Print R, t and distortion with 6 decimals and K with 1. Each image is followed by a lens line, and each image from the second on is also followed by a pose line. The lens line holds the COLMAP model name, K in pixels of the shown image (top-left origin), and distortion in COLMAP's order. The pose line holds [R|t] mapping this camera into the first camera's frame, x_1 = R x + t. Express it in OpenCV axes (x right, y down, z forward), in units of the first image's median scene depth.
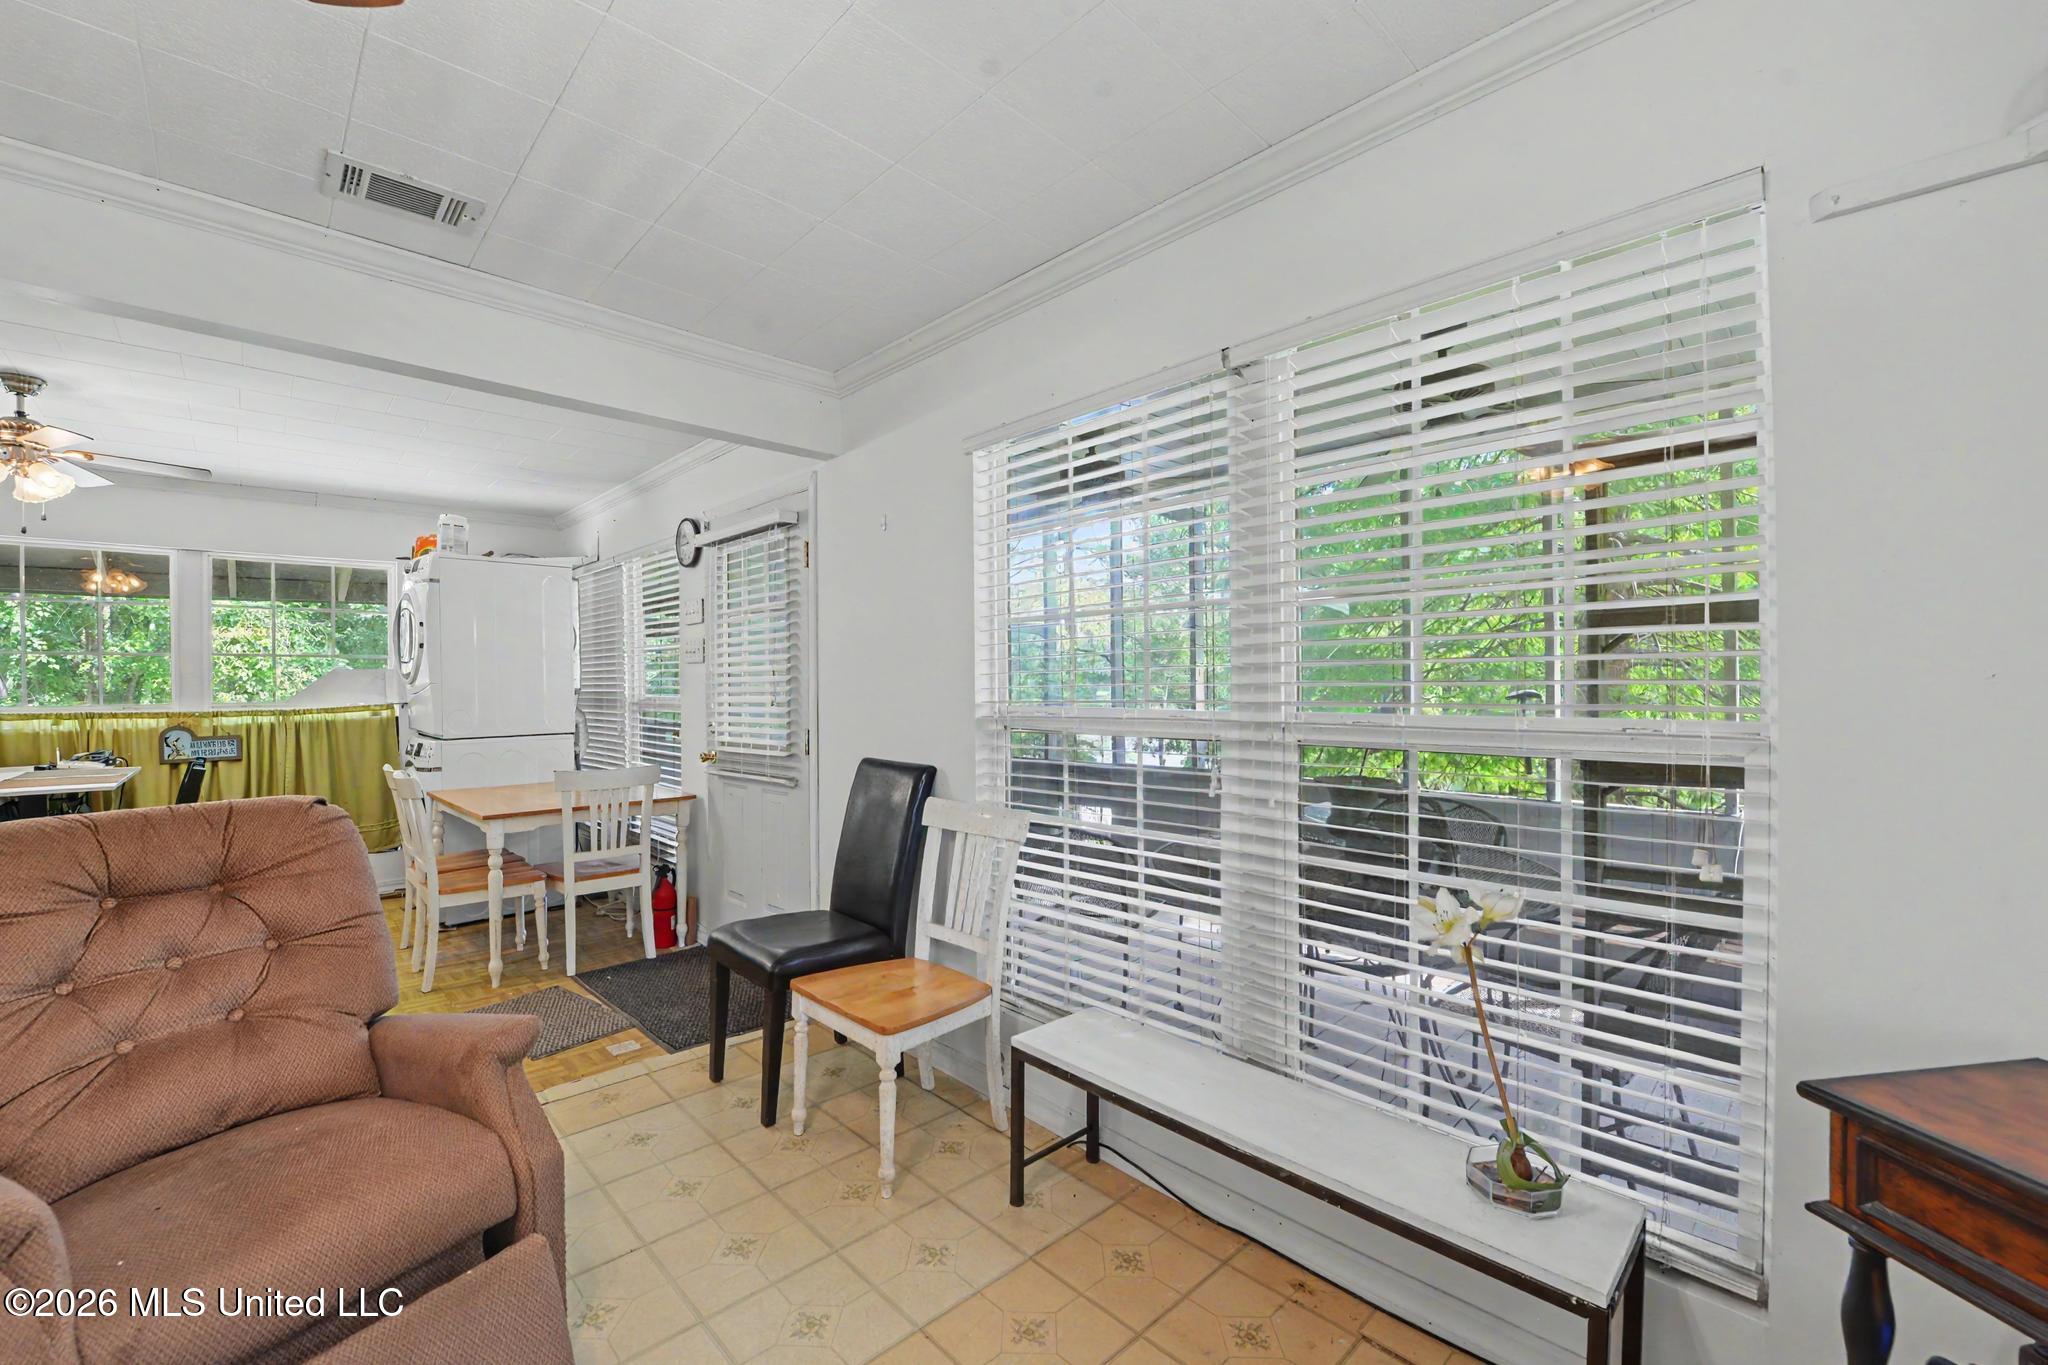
lens RADIAL K [[843.6, 0, 1012.1], [0, 843.6, 692.4], [0, 0, 1]] dist [-0.017242, -0.000071]
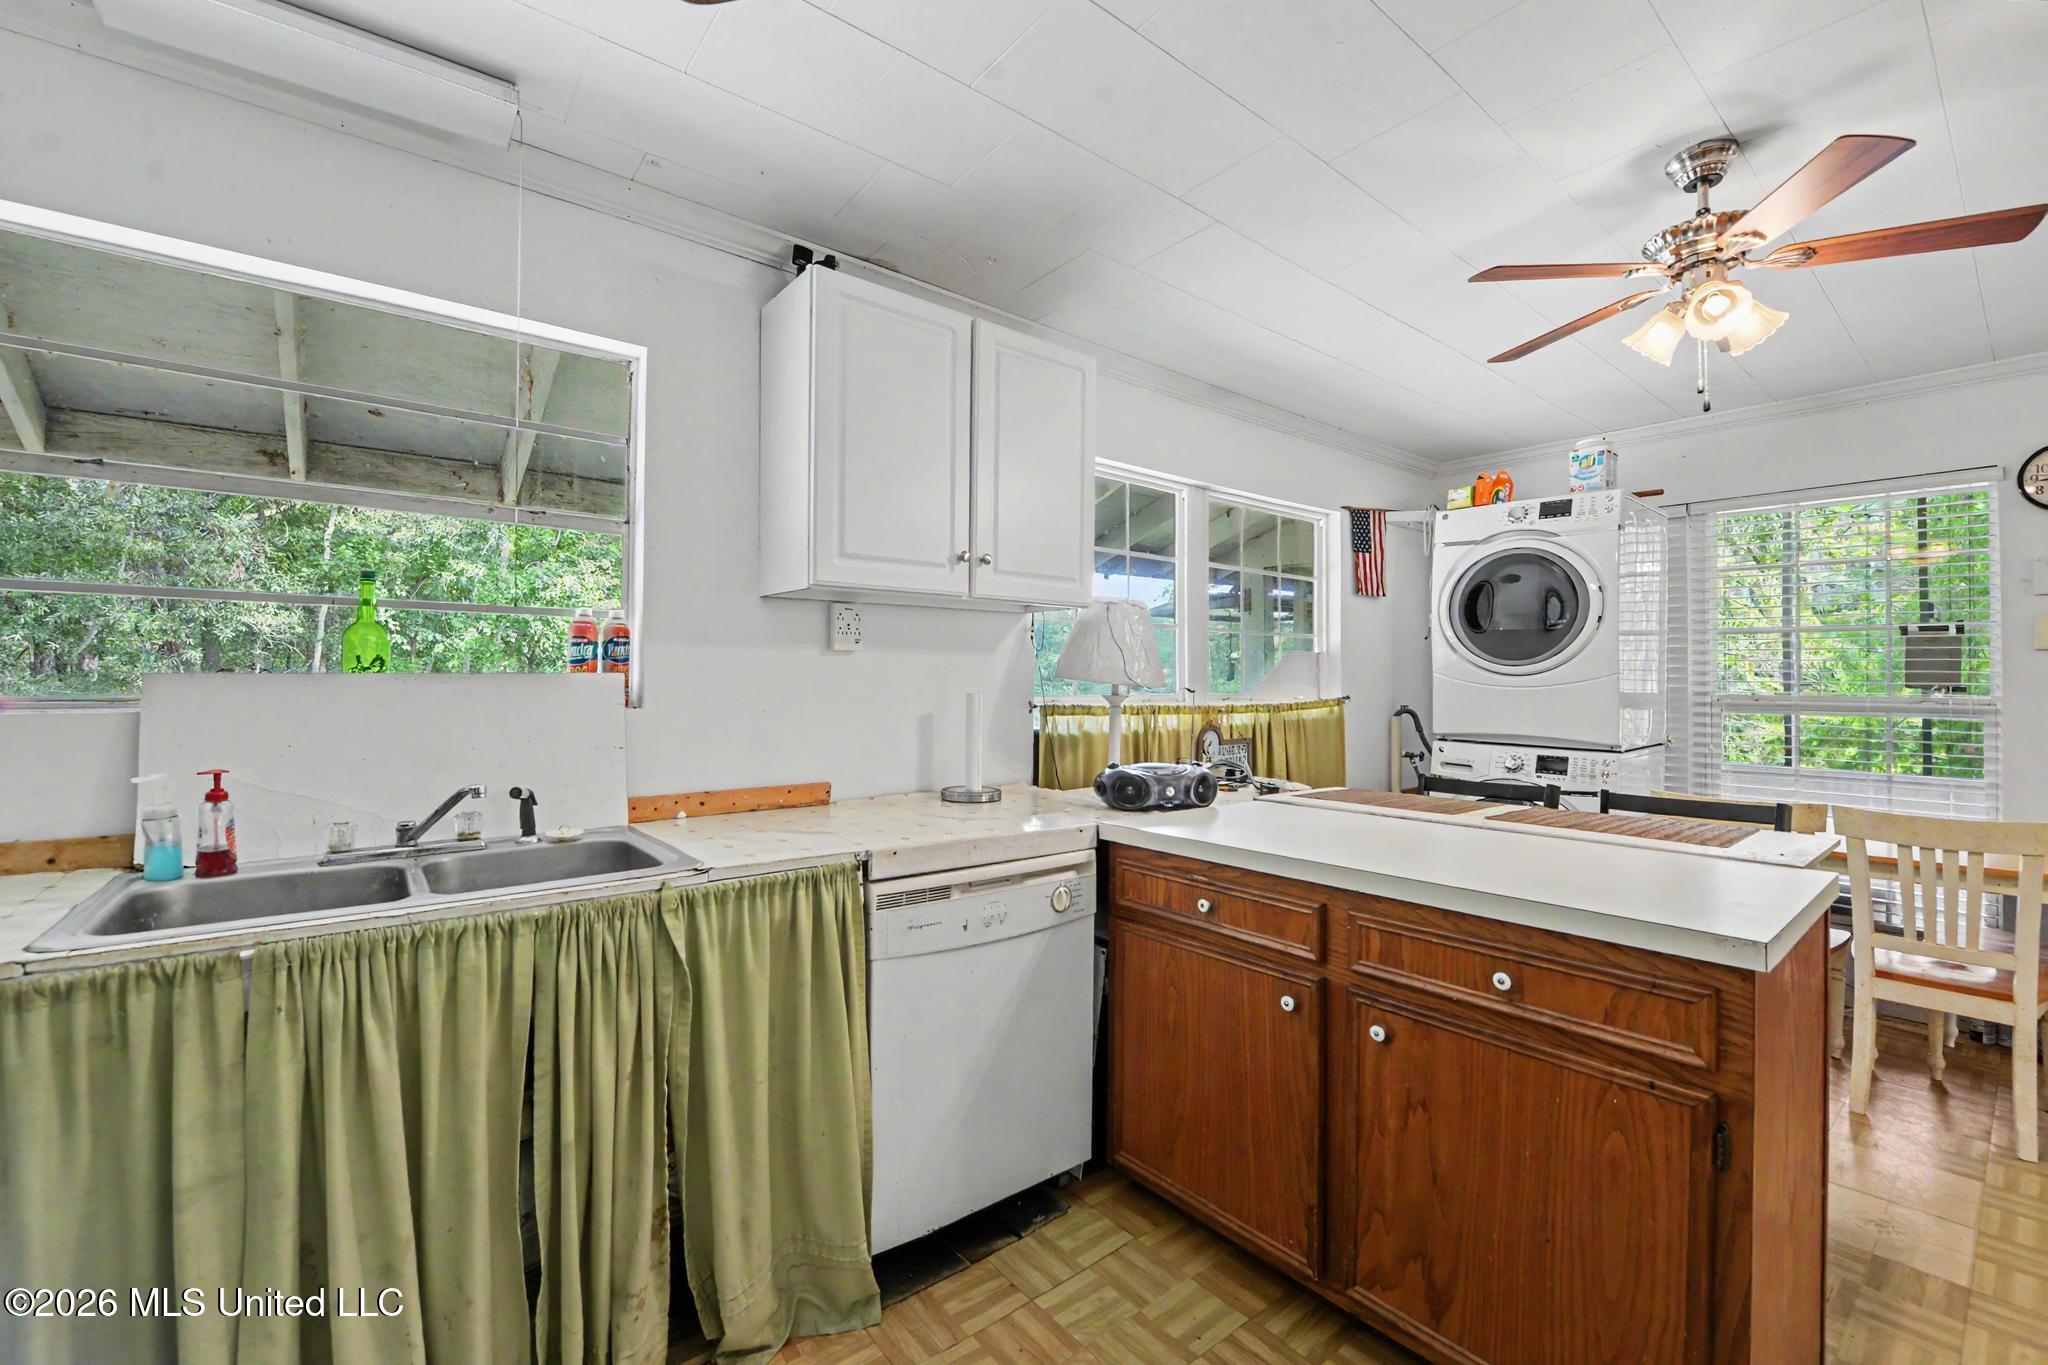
lens RADIAL K [[843.6, 0, 1022.3], [0, 843.6, 673.8], [0, 0, 1]] dist [-0.017242, -0.000071]
pose [[0.997046, 0.015571, -0.075208, -1.157804], [-0.016961, 0.999696, -0.017882, 0.012090], [0.074907, 0.019105, 0.997008, 0.251856]]
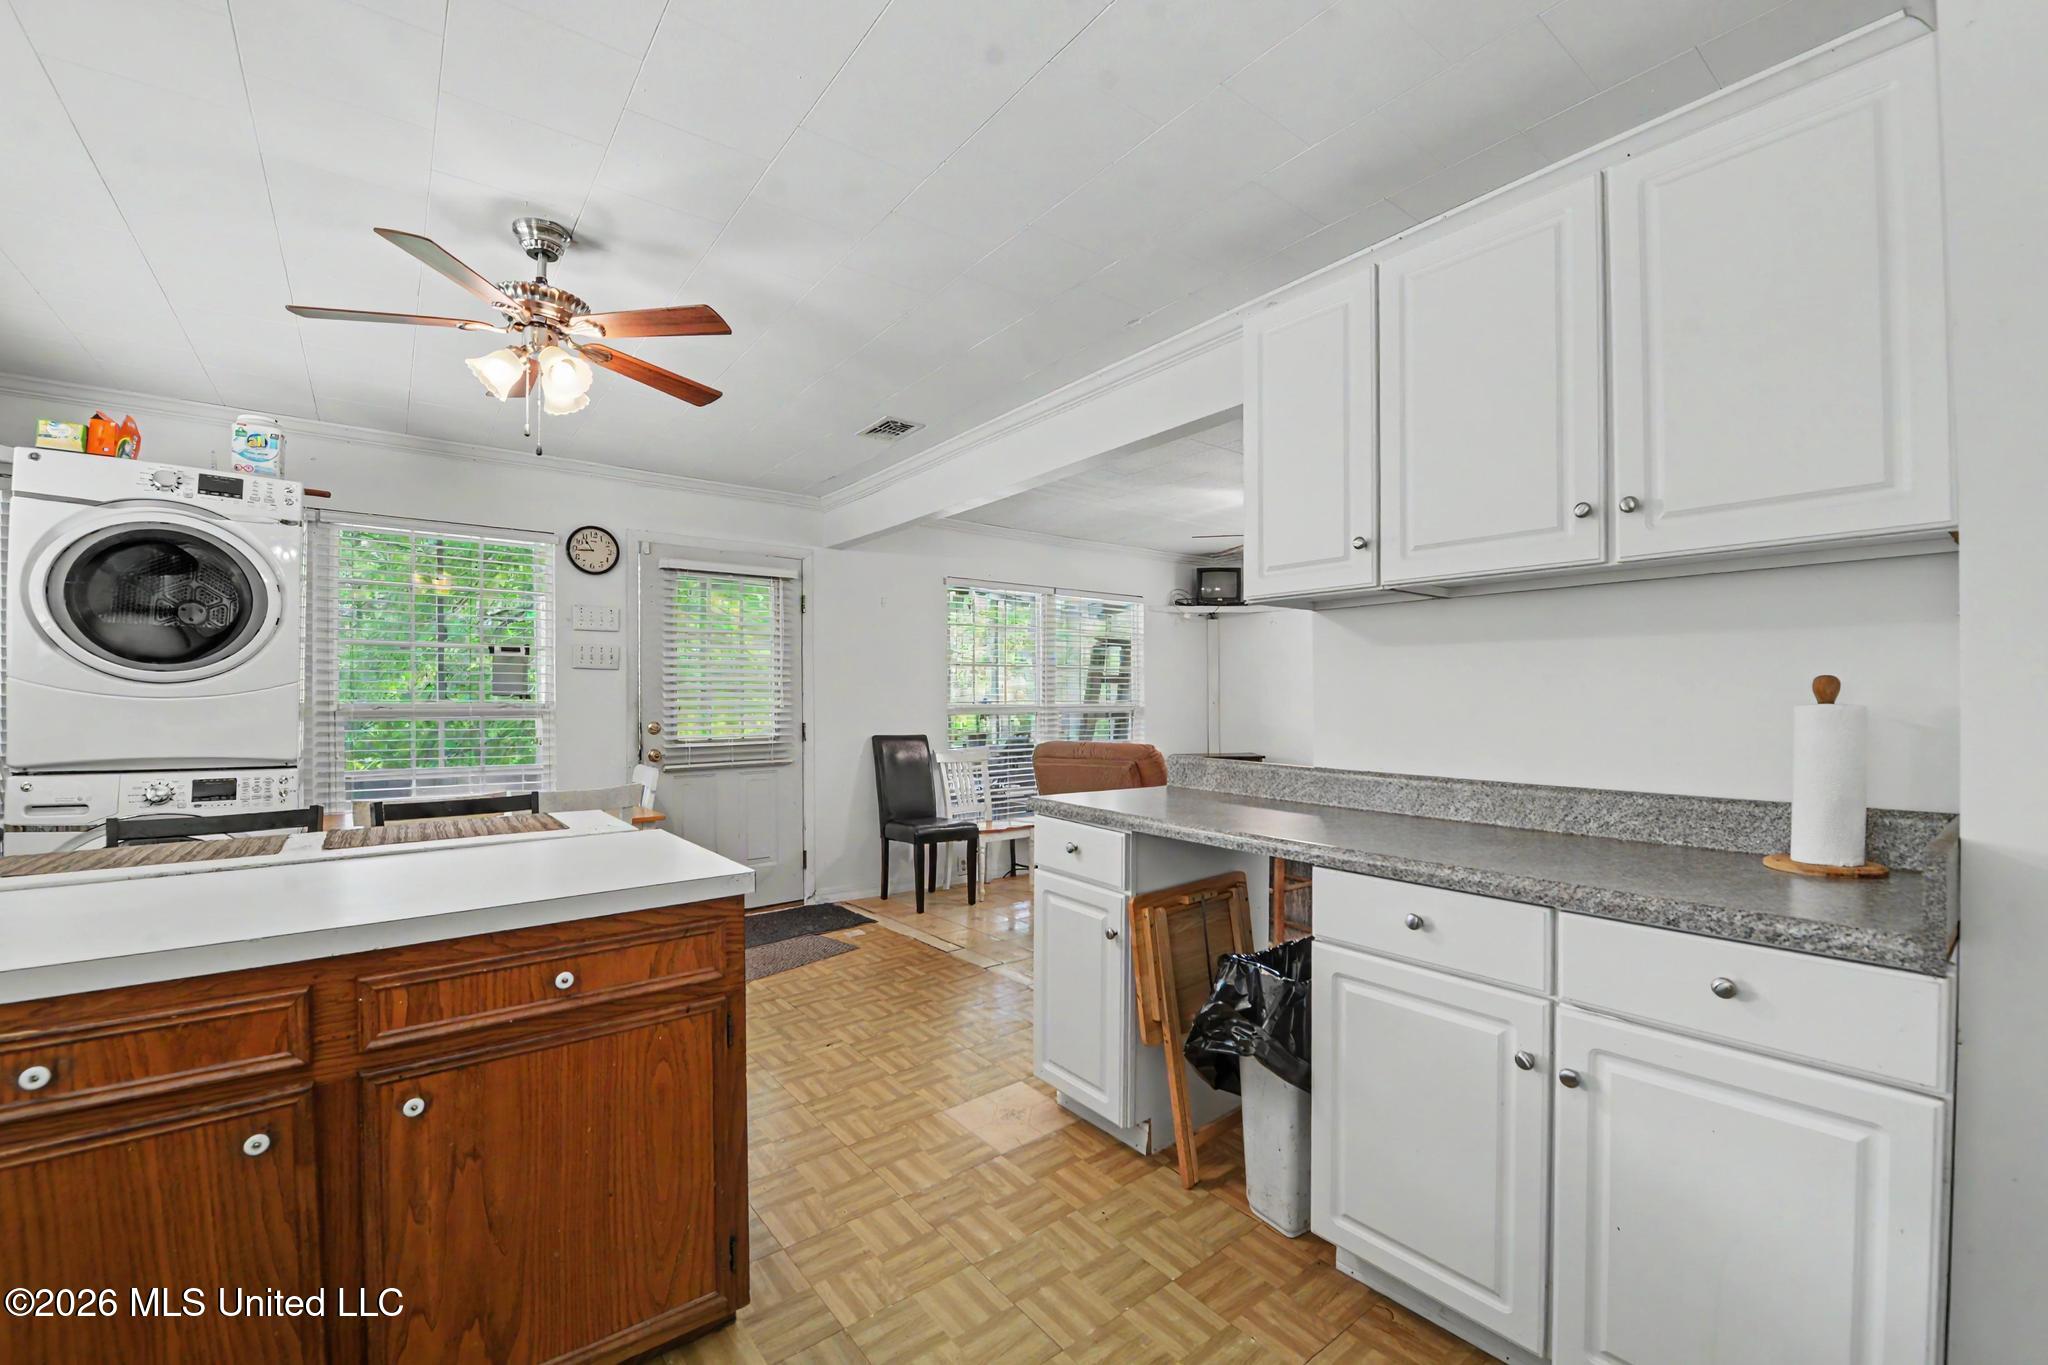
lens RADIAL K [[843.6, 0, 1021.3], [0, 843.6, 697.5], [0, 0, 1]] dist [-0.017242, -0.000071]
pose [[0.093634, 0.007484, 0.995579, -1.314520], [0.009542, 0.999919, -0.008414, 0.013893], [-0.995561, 0.010288, 0.093555, 0.379418]]
